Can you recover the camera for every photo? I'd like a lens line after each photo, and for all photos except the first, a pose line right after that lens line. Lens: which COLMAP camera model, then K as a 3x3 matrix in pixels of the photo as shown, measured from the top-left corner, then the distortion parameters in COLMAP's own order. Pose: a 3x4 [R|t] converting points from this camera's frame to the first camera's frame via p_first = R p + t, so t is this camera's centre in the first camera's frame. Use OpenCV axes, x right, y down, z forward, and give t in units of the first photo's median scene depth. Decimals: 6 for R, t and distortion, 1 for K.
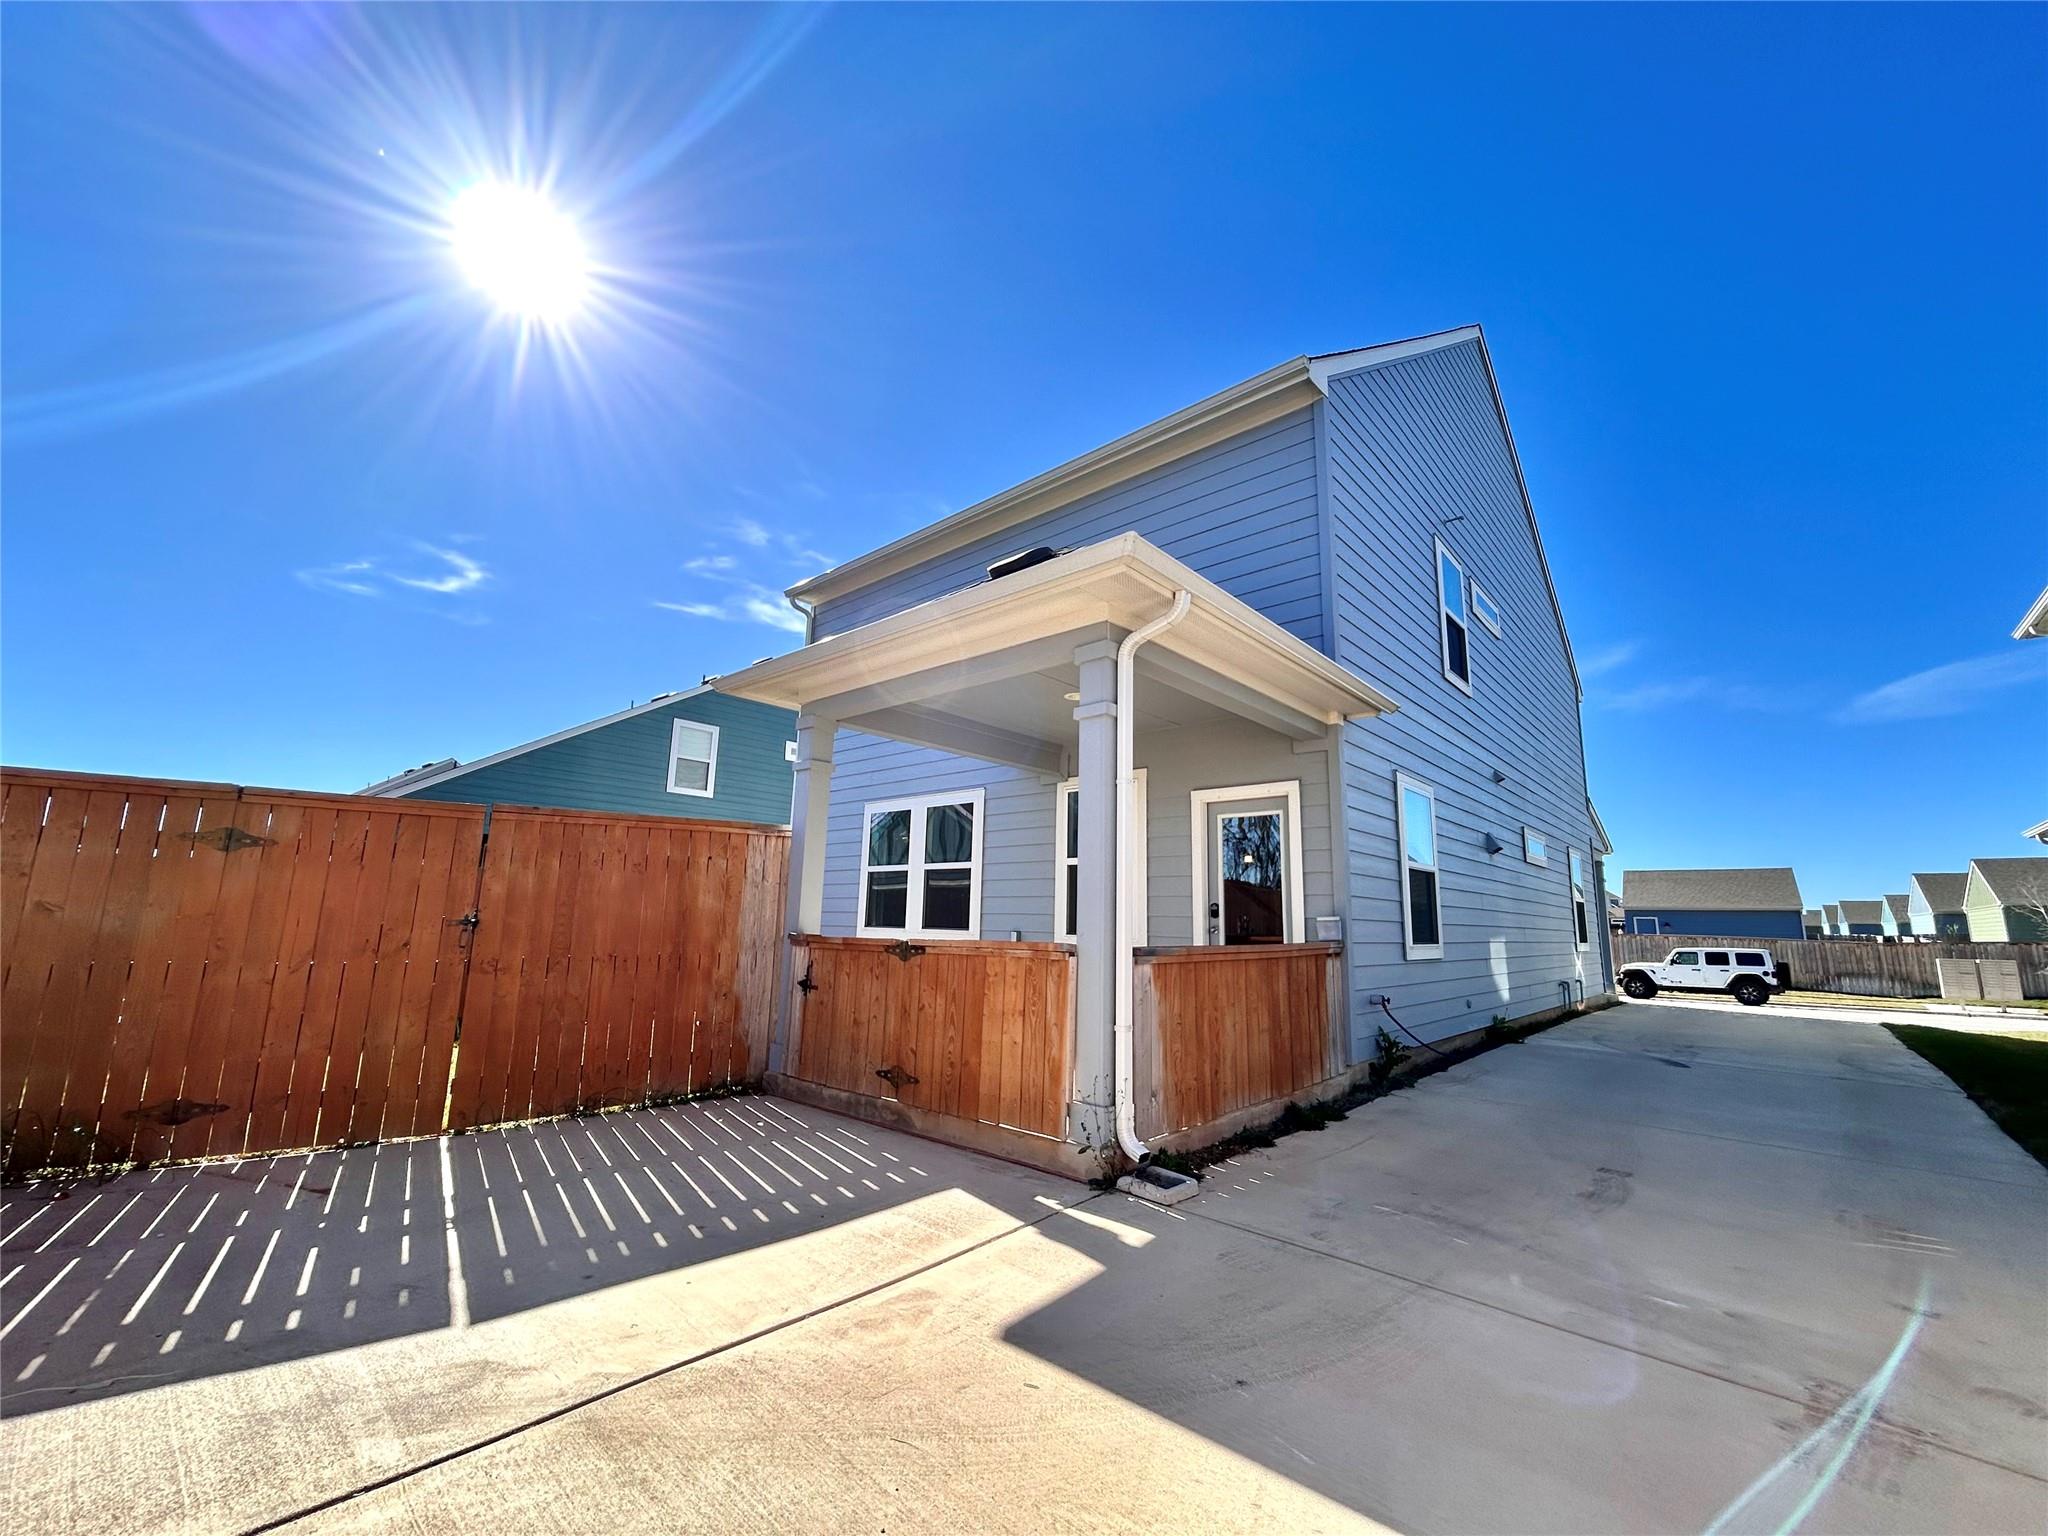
lens RADIAL K [[825.8, 0, 1024.0], [0, 825.8, 768.0], [0, 0, 1]] dist [0.001922, 0.000210]
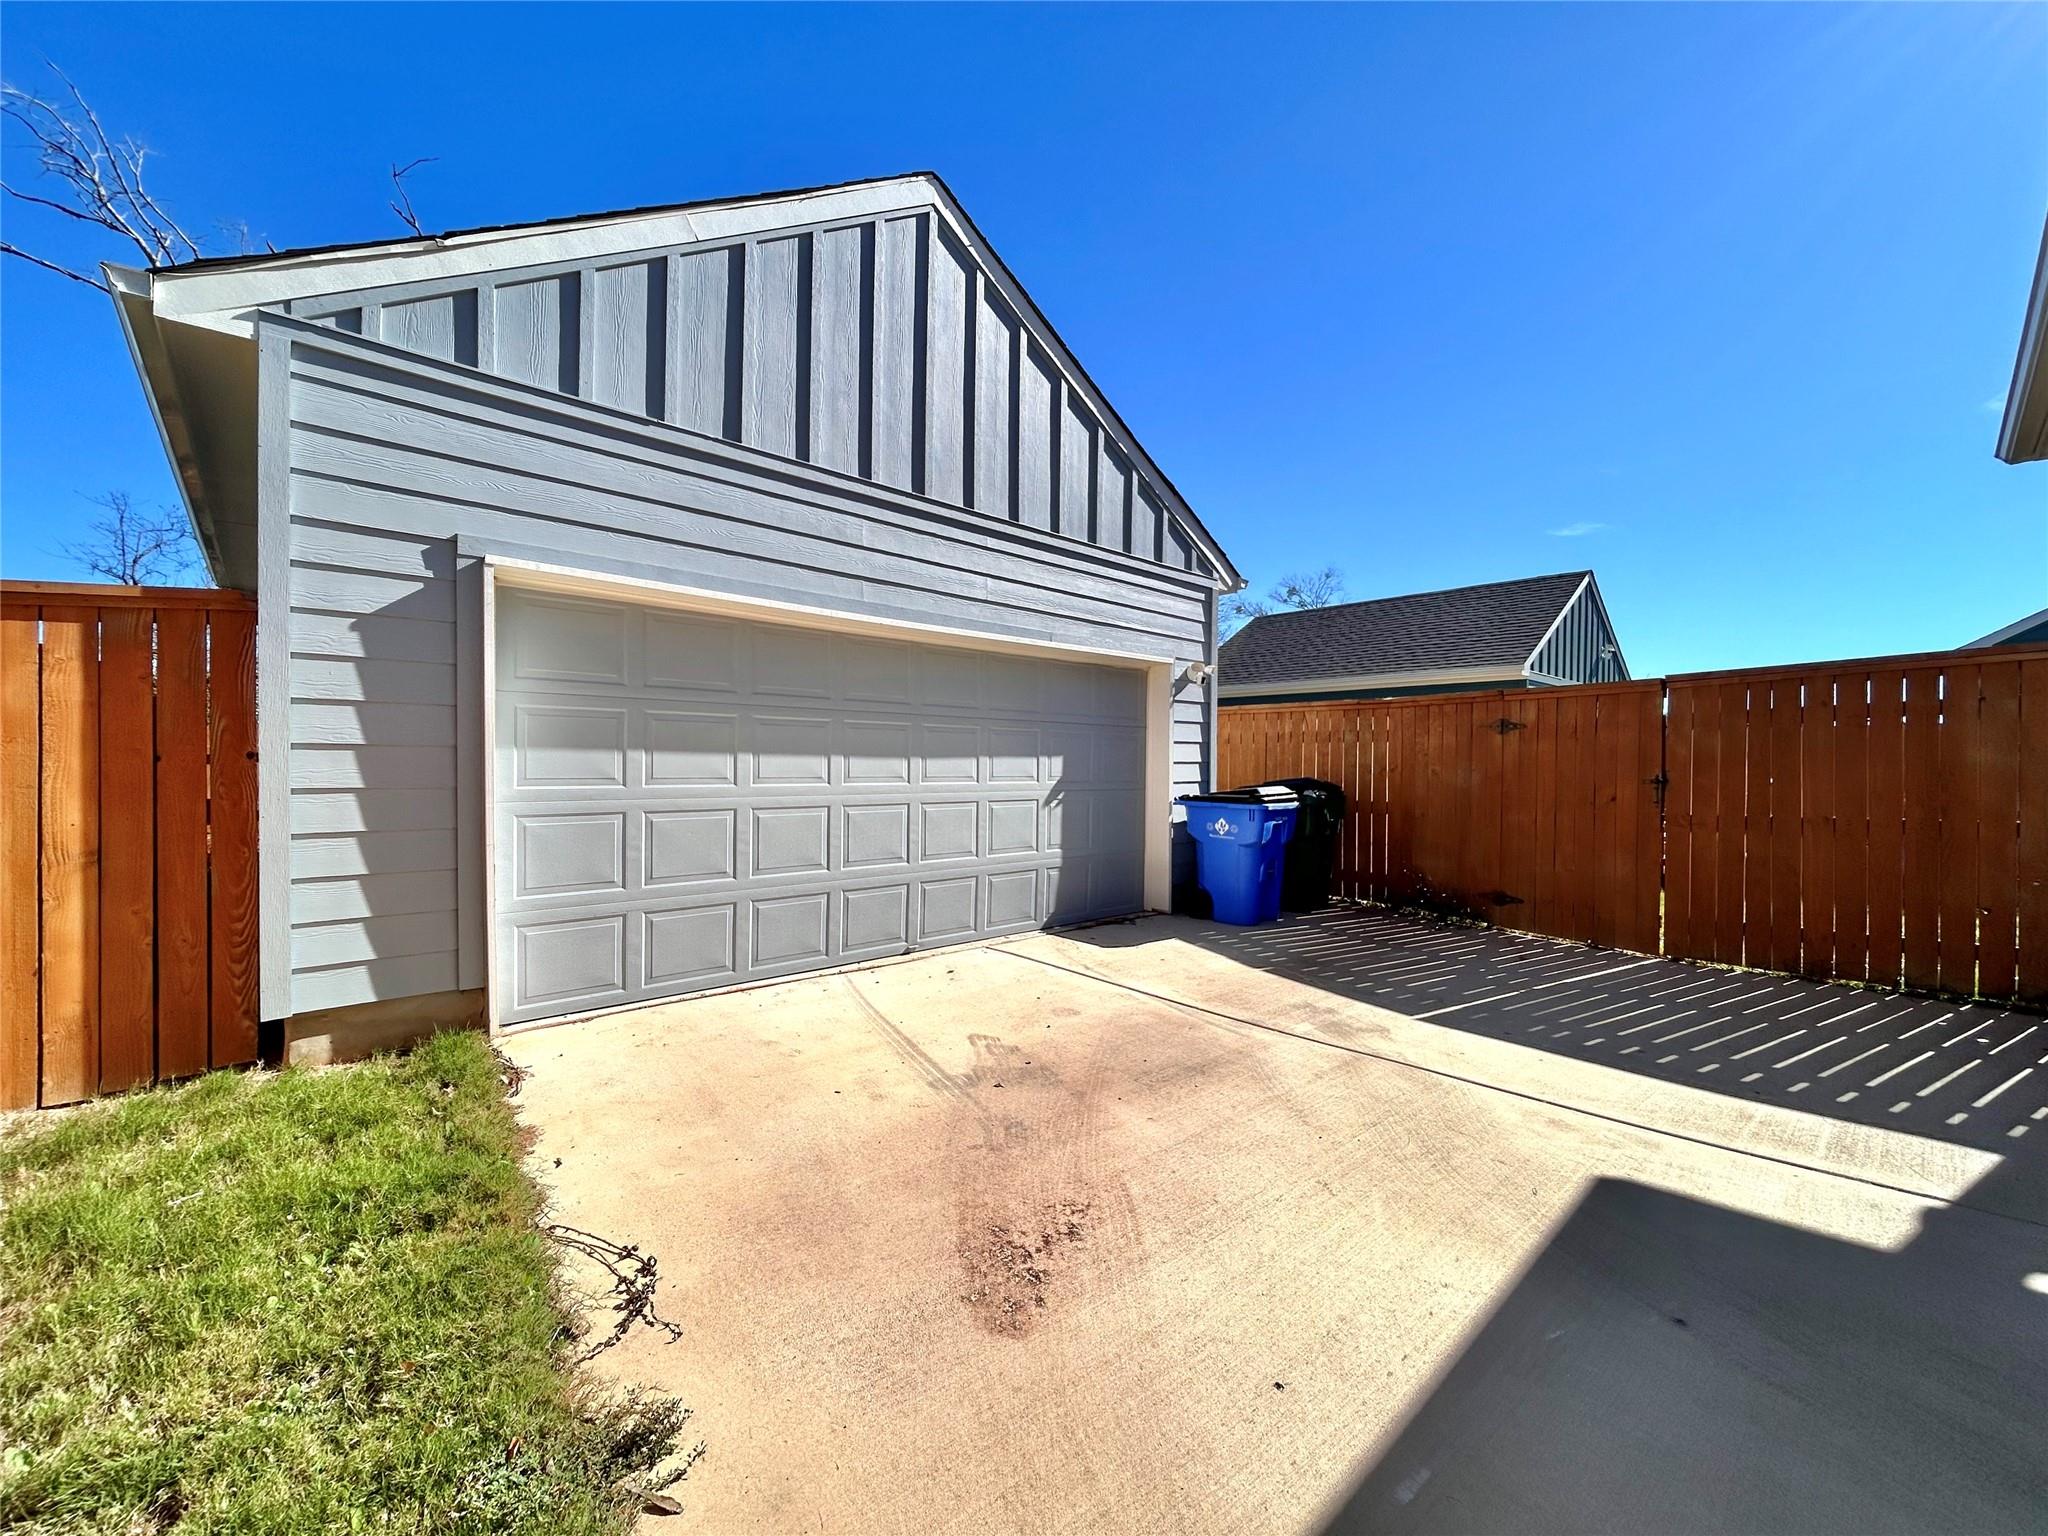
lens RADIAL K [[825.8, 0, 1024.0], [0, 825.8, 768.0], [0, 0, 1]] dist [0.001922, 0.000210]
pose [[-0.099050, -0.017719, -0.994925, 0.854755], [0.173982, 0.984132, -0.034848, 0.087464], [0.979755, -0.176550, -0.094396, 0.395614]]
